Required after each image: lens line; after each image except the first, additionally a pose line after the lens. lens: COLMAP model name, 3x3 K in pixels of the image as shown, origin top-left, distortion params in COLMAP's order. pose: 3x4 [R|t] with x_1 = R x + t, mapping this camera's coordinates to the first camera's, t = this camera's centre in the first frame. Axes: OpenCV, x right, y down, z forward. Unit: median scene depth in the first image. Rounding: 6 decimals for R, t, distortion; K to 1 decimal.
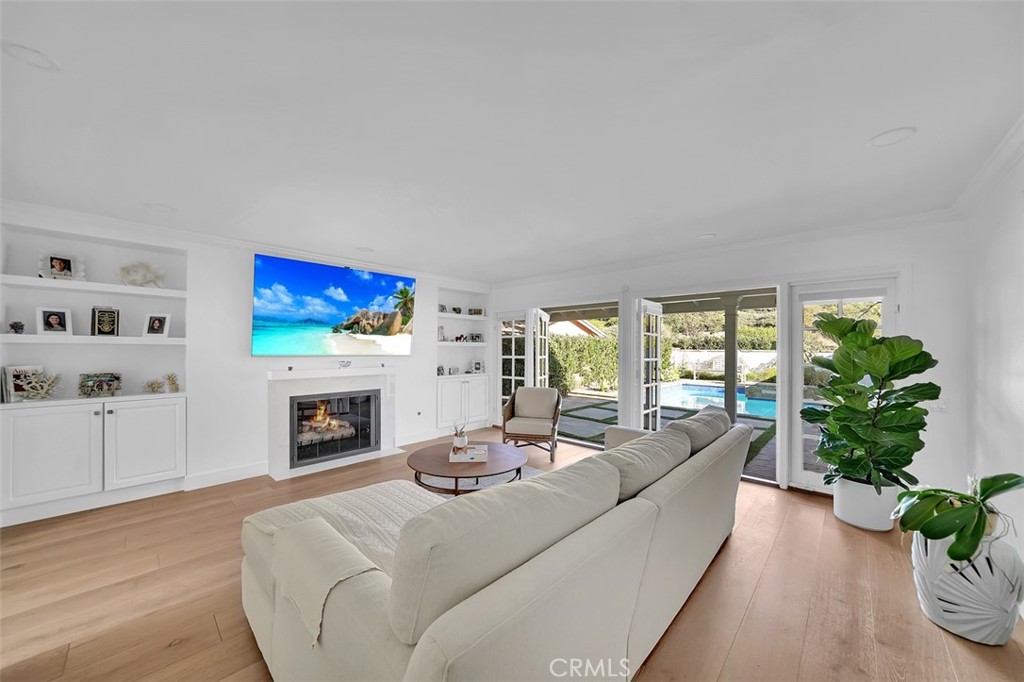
lens RADIAL K [[364.2, 0, 513.1], [0, 364.2, 355.0], [0, 0, 1]] dist [0.000314, -0.000014]
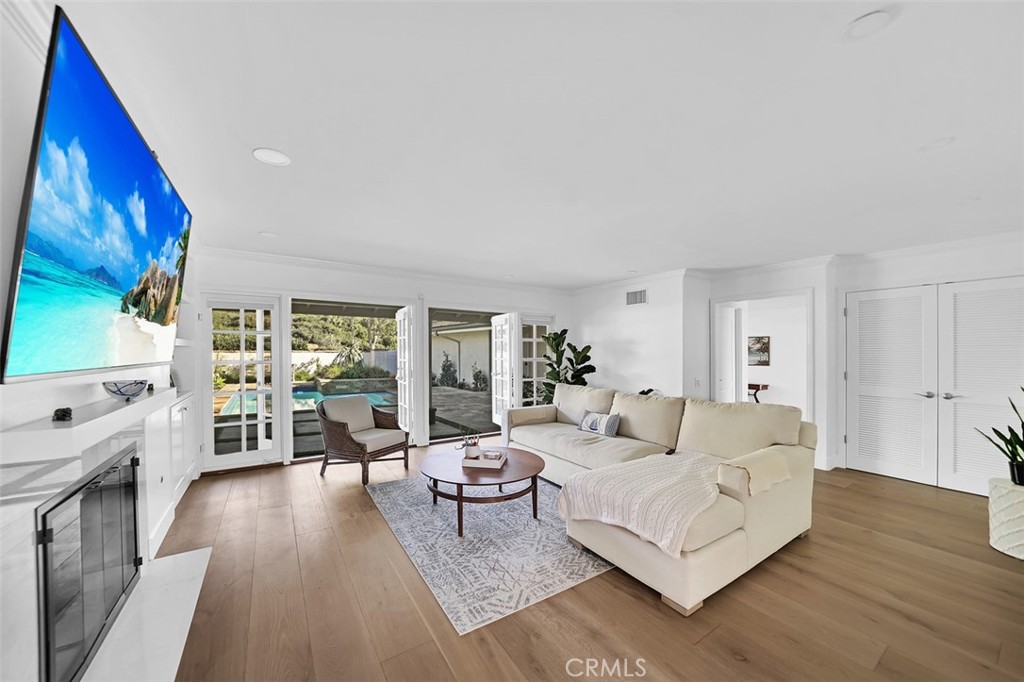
lens RADIAL K [[364.2, 0, 513.1], [0, 364.2, 355.0], [0, 0, 1]] dist [0.000314, -0.000014]
pose [[0.228127, -0.014659, 0.973521, -0.776680], [0.009471, 0.999873, 0.012836, -0.017317], [-0.973585, 0.006292, 0.228237, 0.524989]]
